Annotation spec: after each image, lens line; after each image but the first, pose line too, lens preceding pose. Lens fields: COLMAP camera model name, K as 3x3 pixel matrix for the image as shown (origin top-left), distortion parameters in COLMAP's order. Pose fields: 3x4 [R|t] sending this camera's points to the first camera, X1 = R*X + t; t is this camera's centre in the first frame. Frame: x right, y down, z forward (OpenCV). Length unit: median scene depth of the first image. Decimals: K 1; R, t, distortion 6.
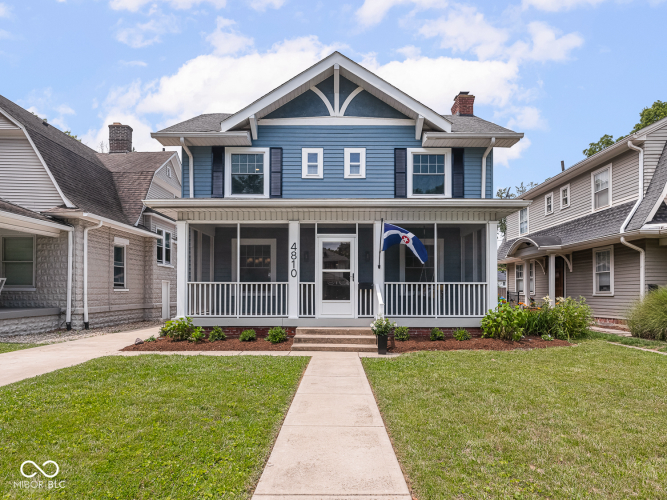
lens RADIAL K [[372.6, 0, 337.2], [0, 372.6, 251.1], [0, 0, 1]] dist [0.007861, -0.002554]
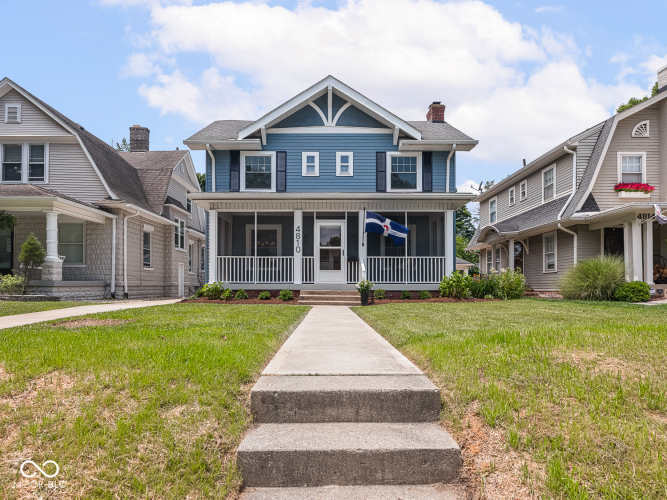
lens RADIAL K [[372.6, 0, 329.5], [0, 372.6, 247.8], [0, 0, 1]] dist [0.007861, -0.002554]
pose [[0.999978, -0.000530, 0.006667, -0.011291], [0.000453, 0.999933, 0.011581, 0.029958], [-0.006673, -0.011578, 0.999911, -0.247822]]
